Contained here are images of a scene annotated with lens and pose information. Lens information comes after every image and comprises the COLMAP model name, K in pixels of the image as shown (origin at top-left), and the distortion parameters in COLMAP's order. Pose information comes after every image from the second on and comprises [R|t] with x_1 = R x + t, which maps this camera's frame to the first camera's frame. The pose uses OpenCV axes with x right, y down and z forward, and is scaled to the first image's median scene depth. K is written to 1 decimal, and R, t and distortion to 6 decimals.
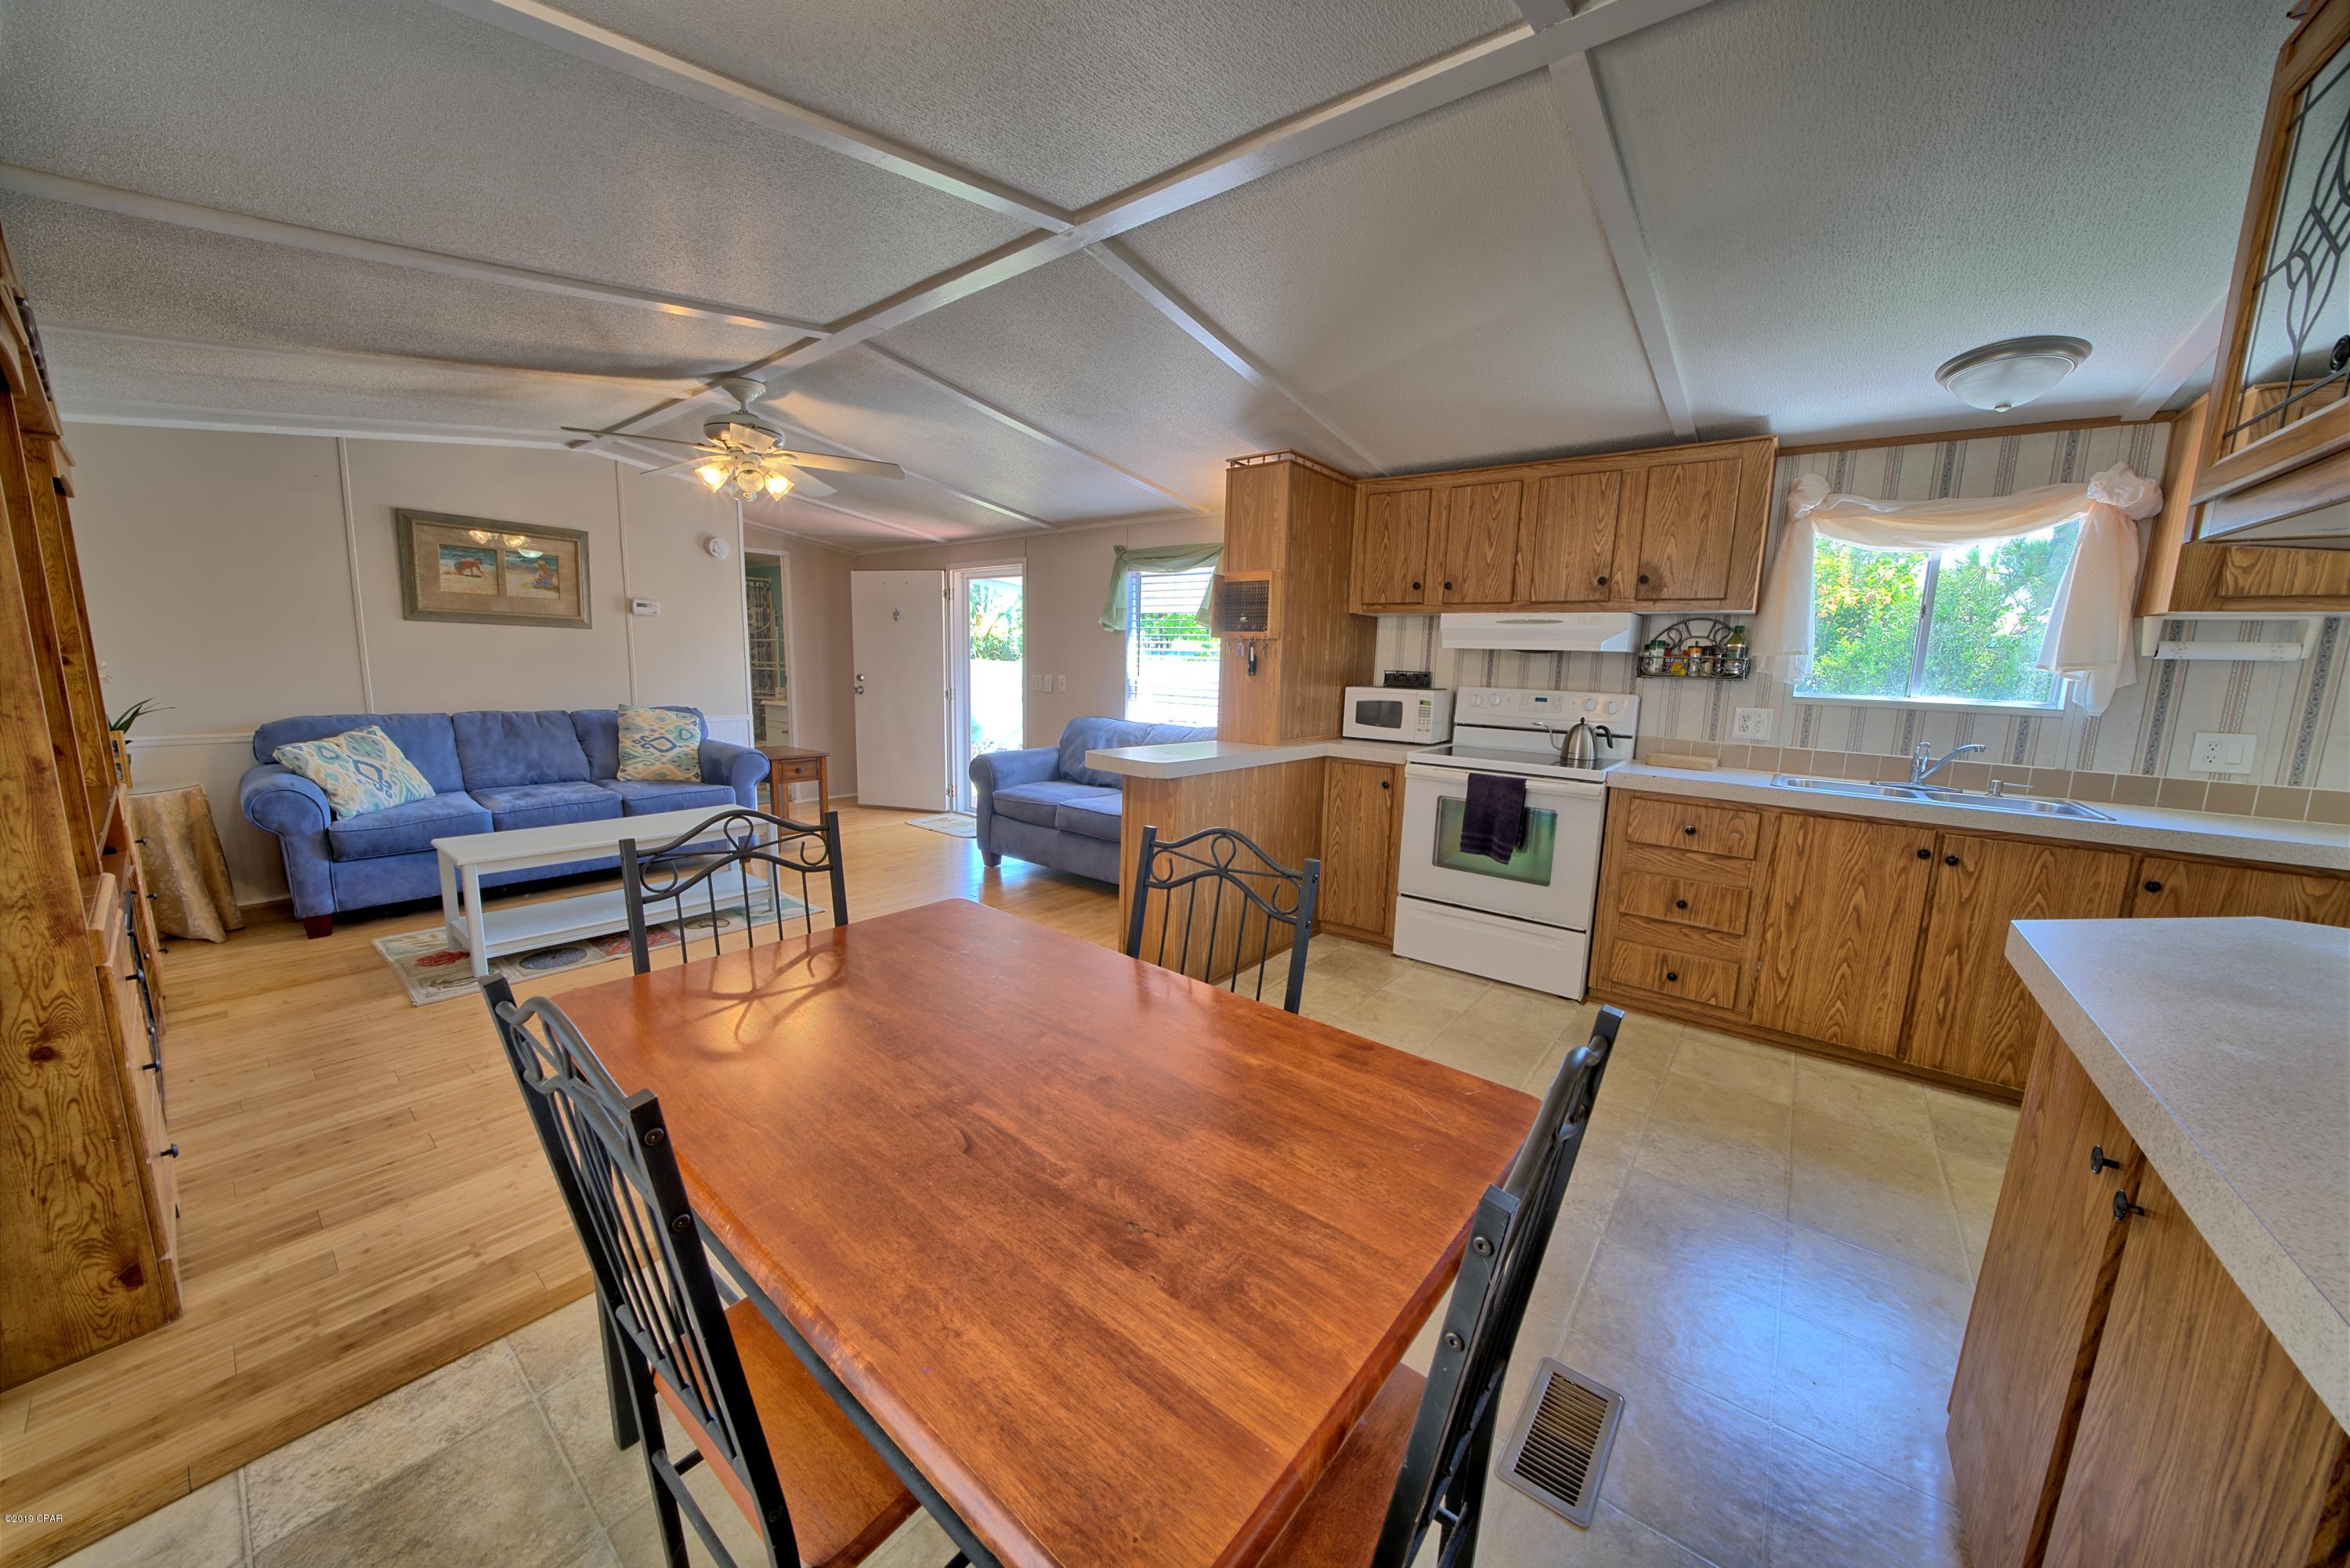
lens RADIAL K [[810.3, 0, 1171.2], [0, 810.3, 784.1], [0, 0, 1]] dist [-0.026100, 0.001981]
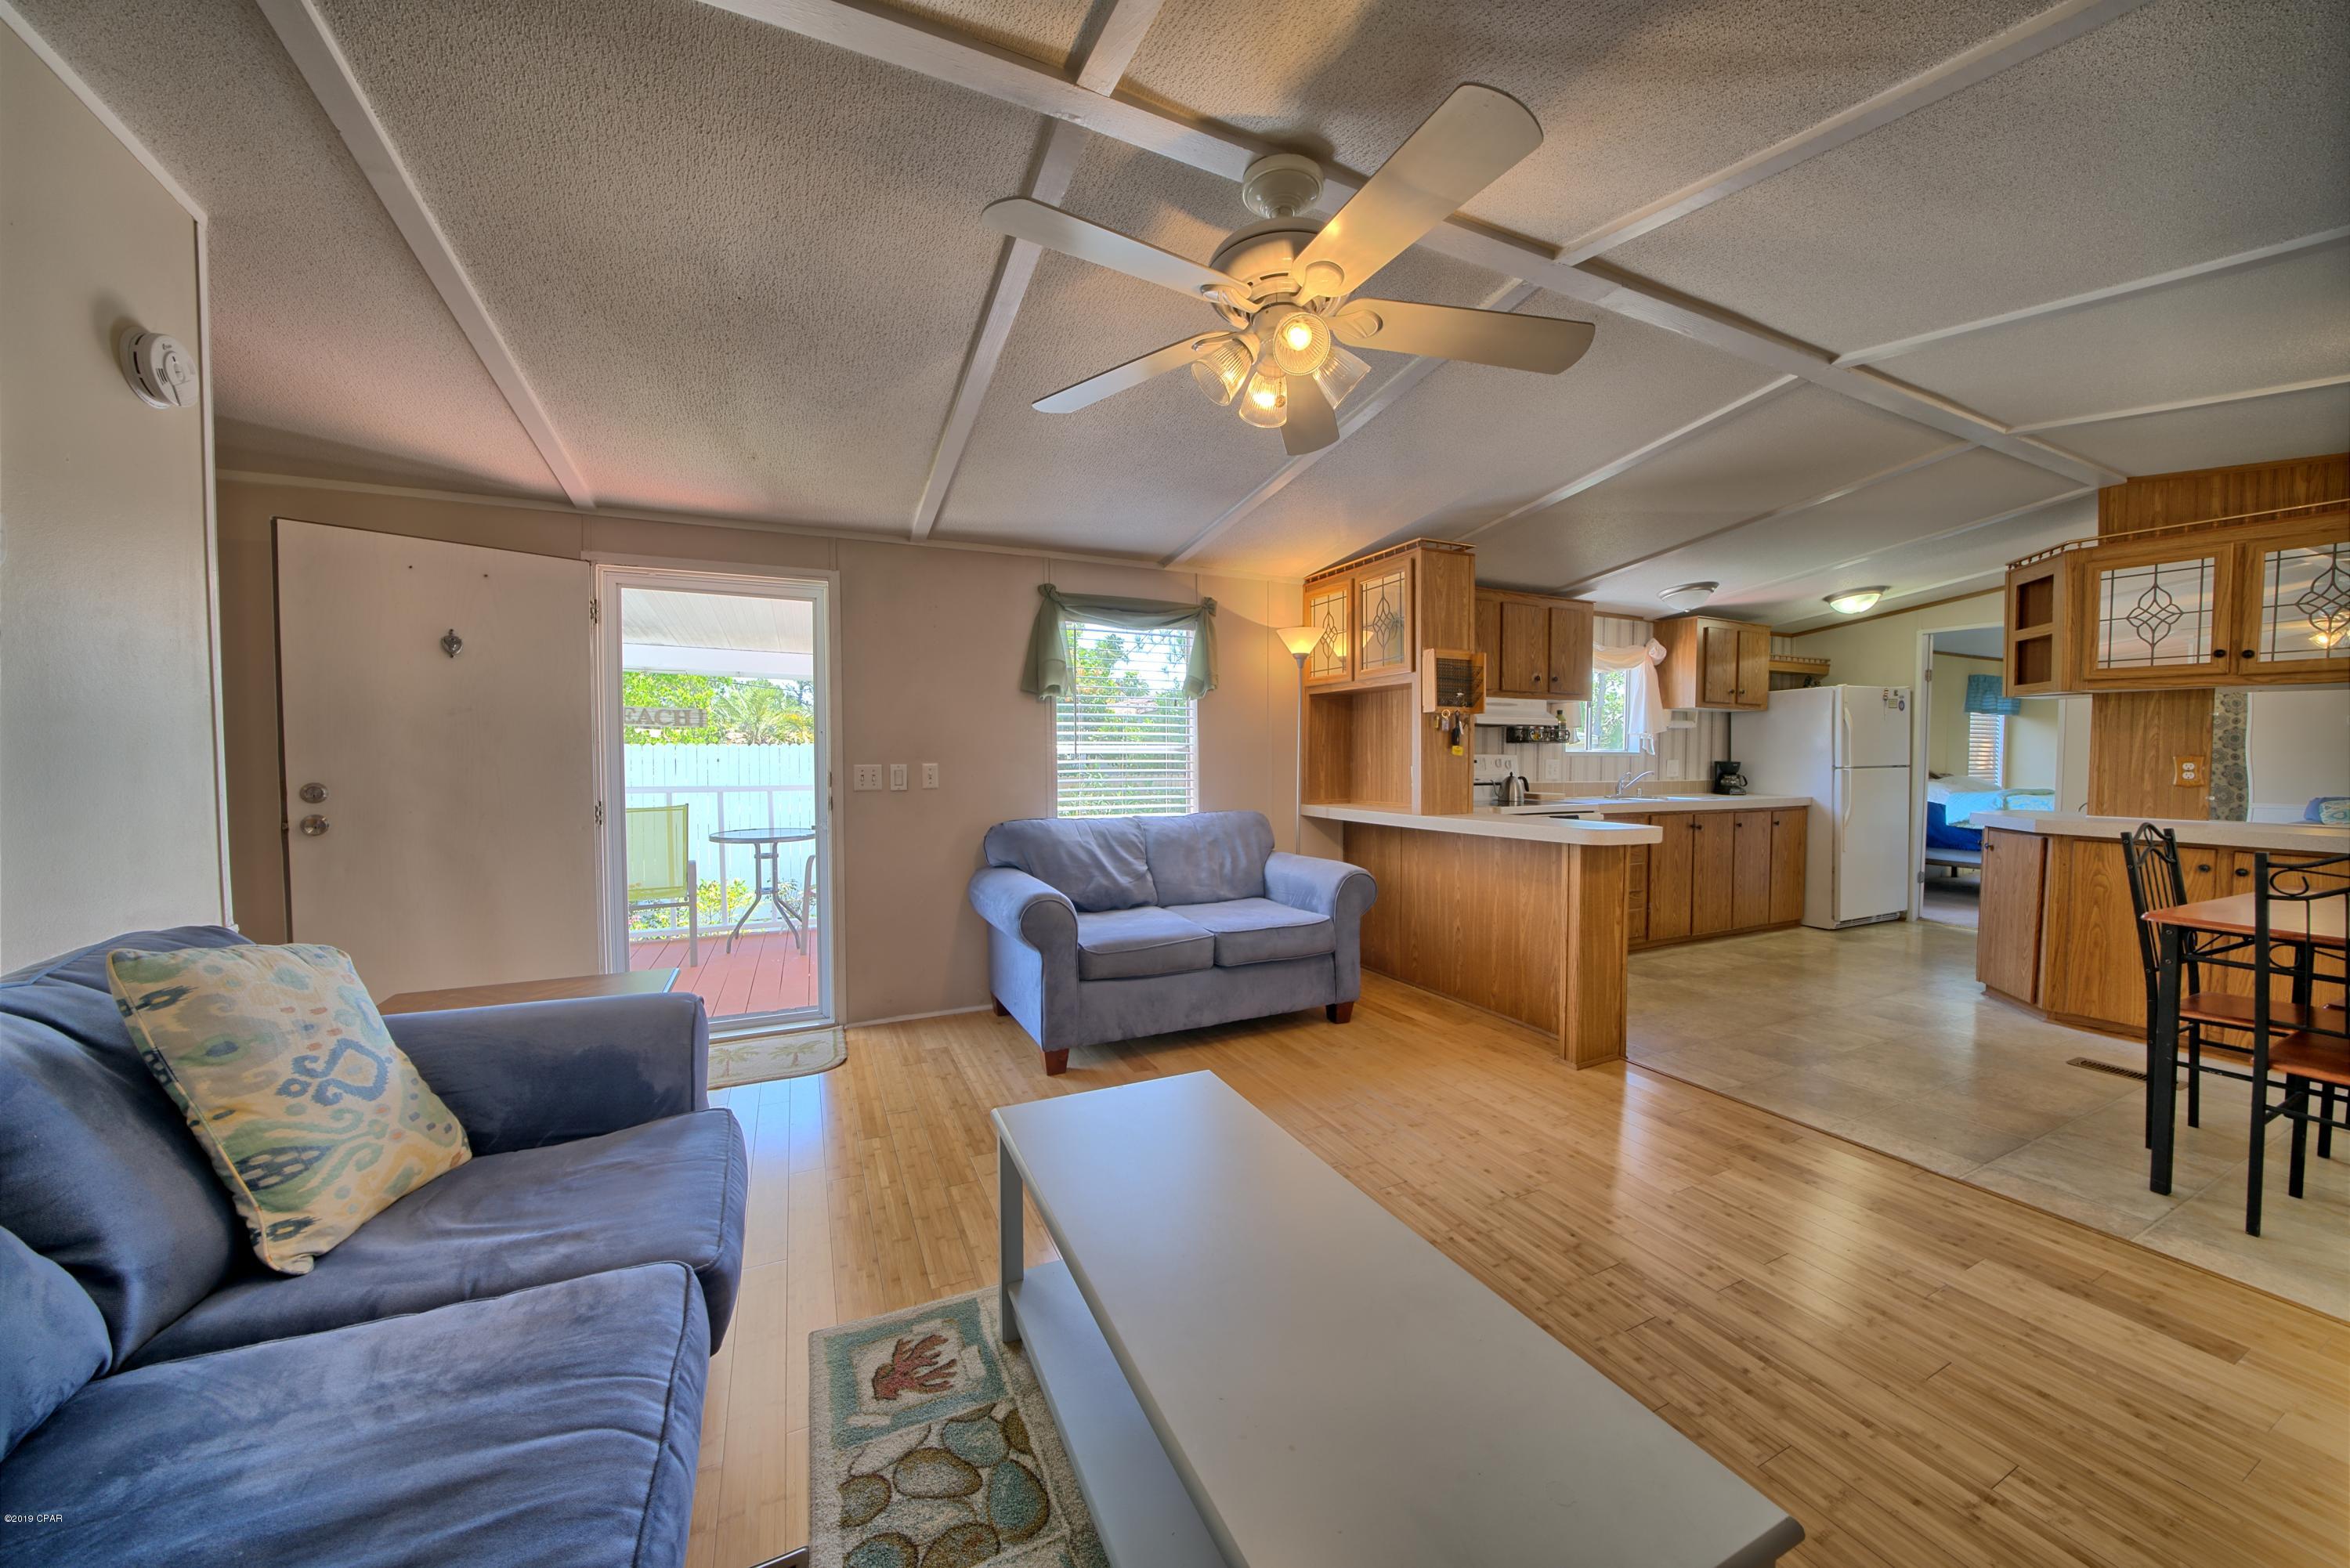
lens RADIAL K [[810.3, 0, 1171.2], [0, 810.3, 784.1], [0, 0, 1]] dist [-0.026100, 0.001981]
pose [[0.449986, -0.061095, 0.890943, -0.993942], [0.145717, 0.989310, -0.005757, -0.136617], [-0.881067, 0.132416, 0.454078, 0.860183]]
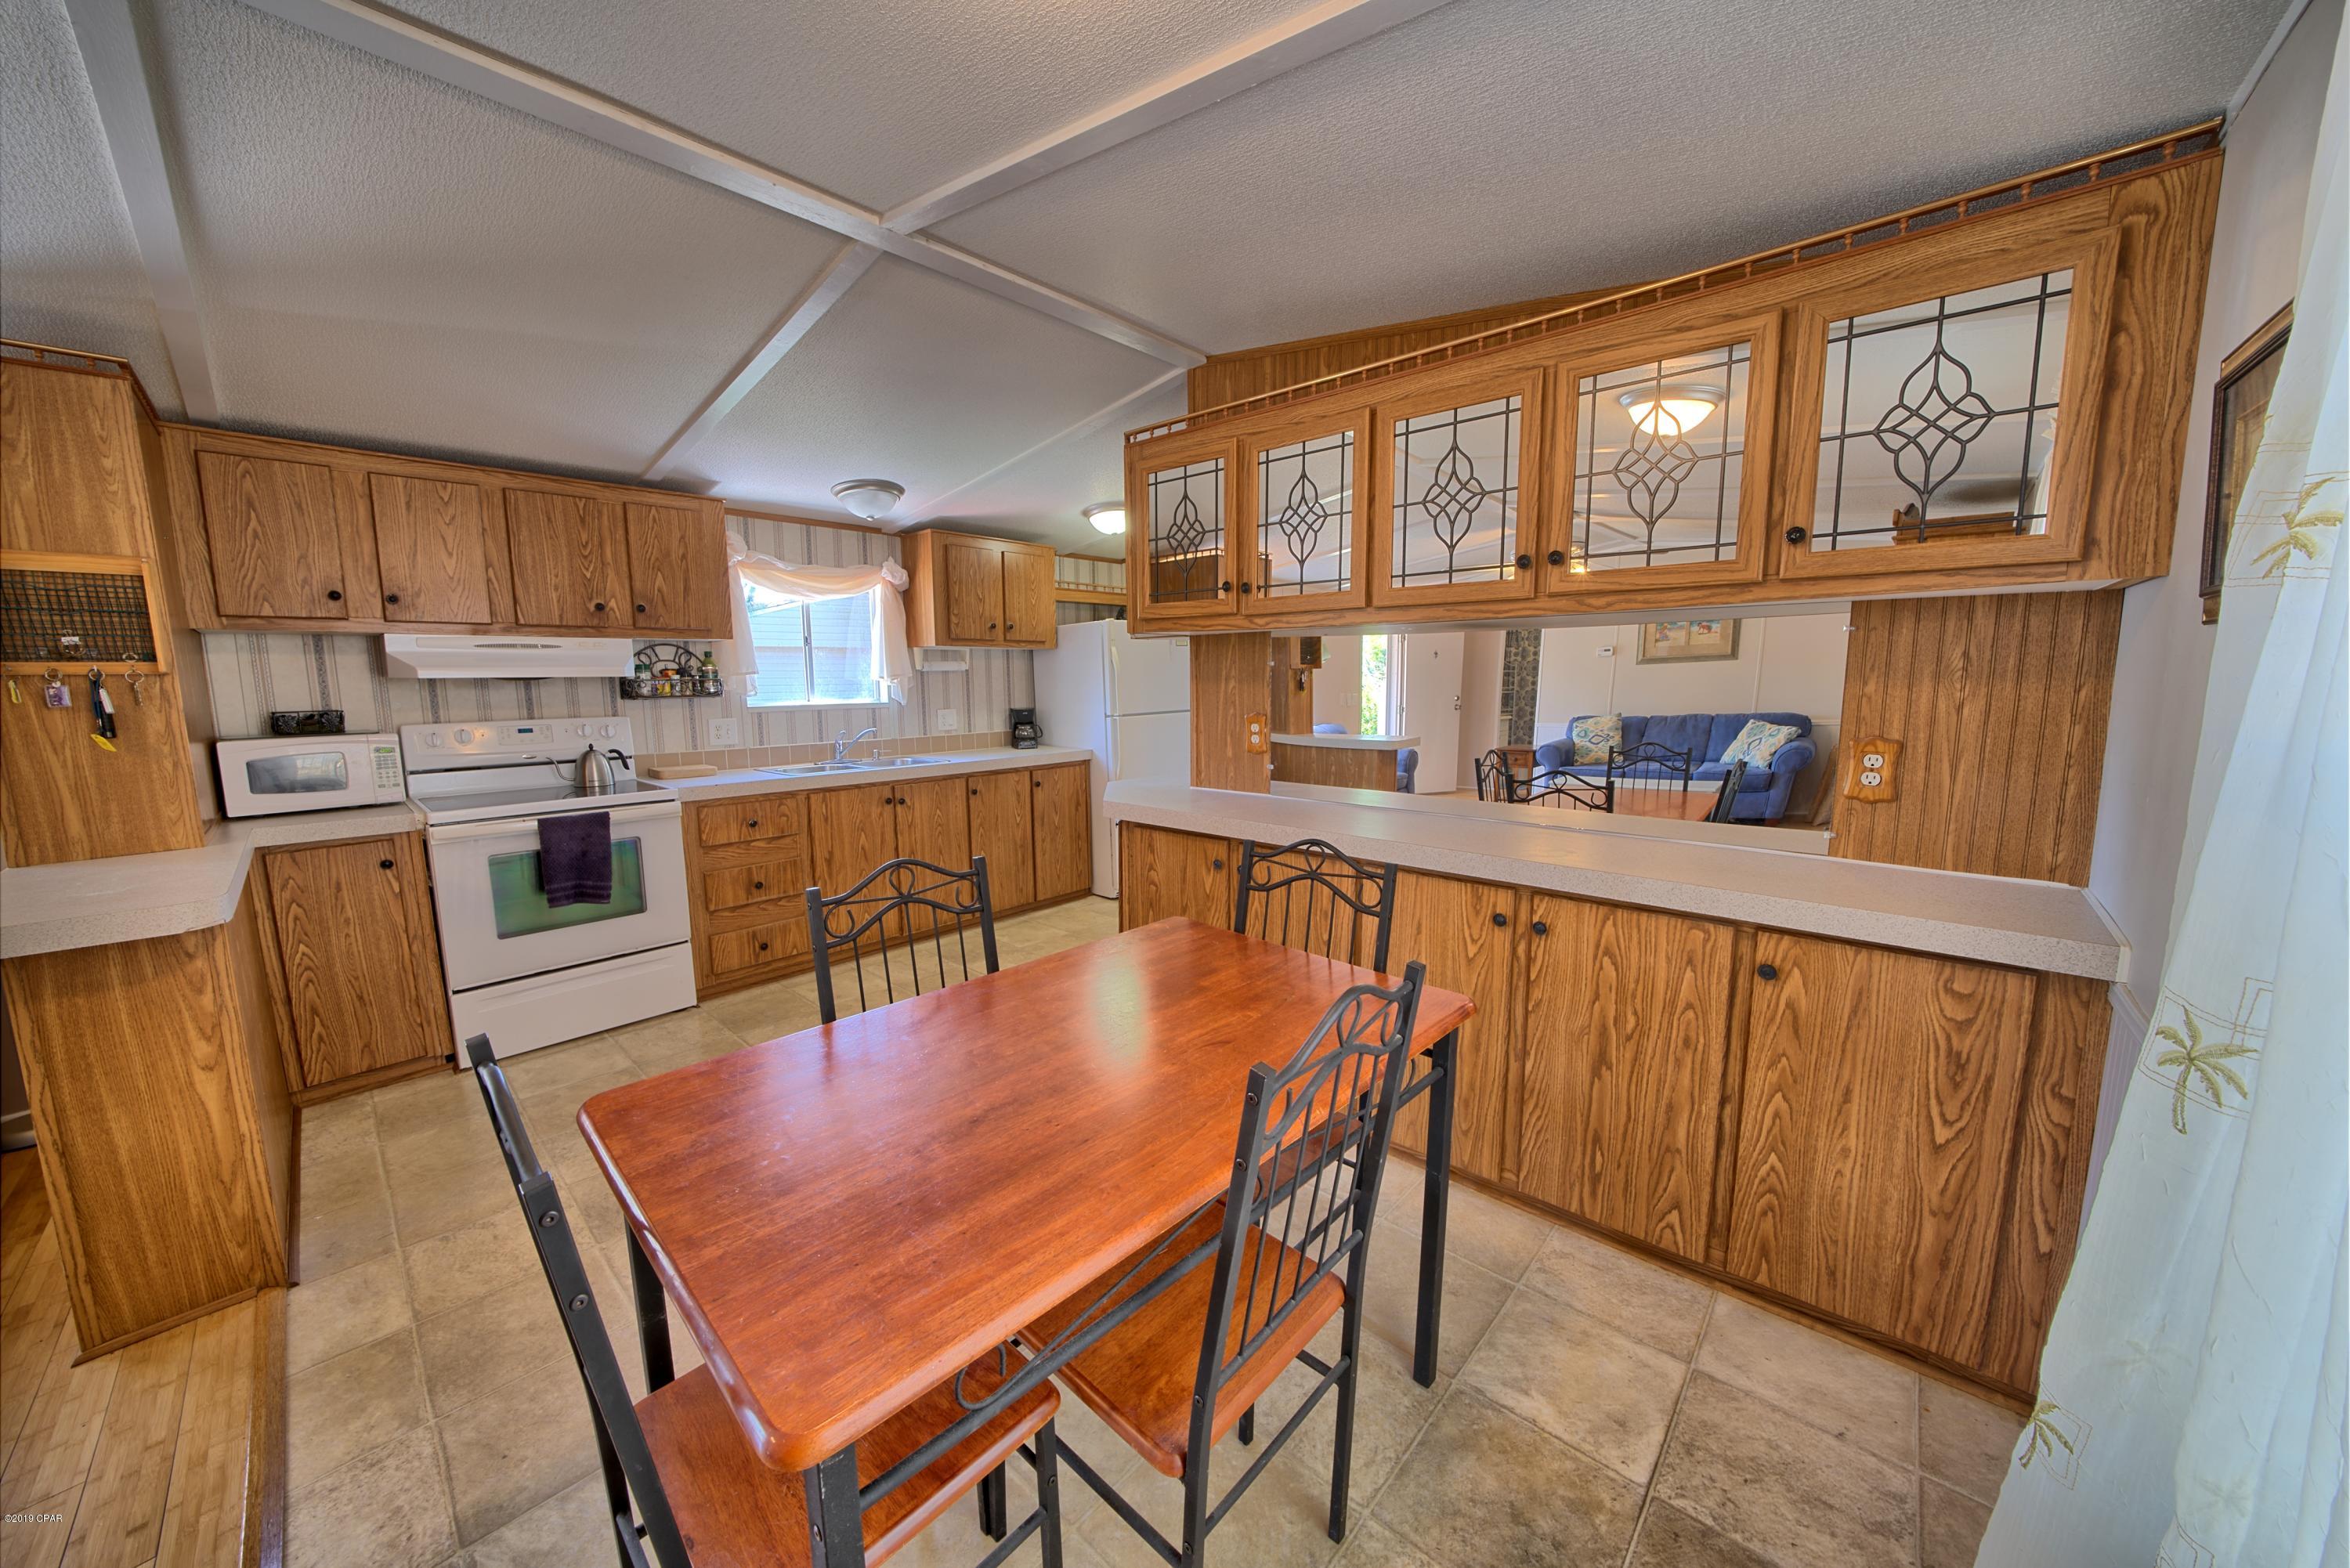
lens RADIAL K [[812.3, 0, 1164.8], [0, 812.3, 782.6], [0, 0, 1]] dist [-0.028981, 0.004348]
pose [[0.075059, -0.156785, 0.984776, -0.392180], [0.165860, 0.975769, 0.142709, -0.058058], [-0.983289, 0.152623, 0.099244, 0.216218]]
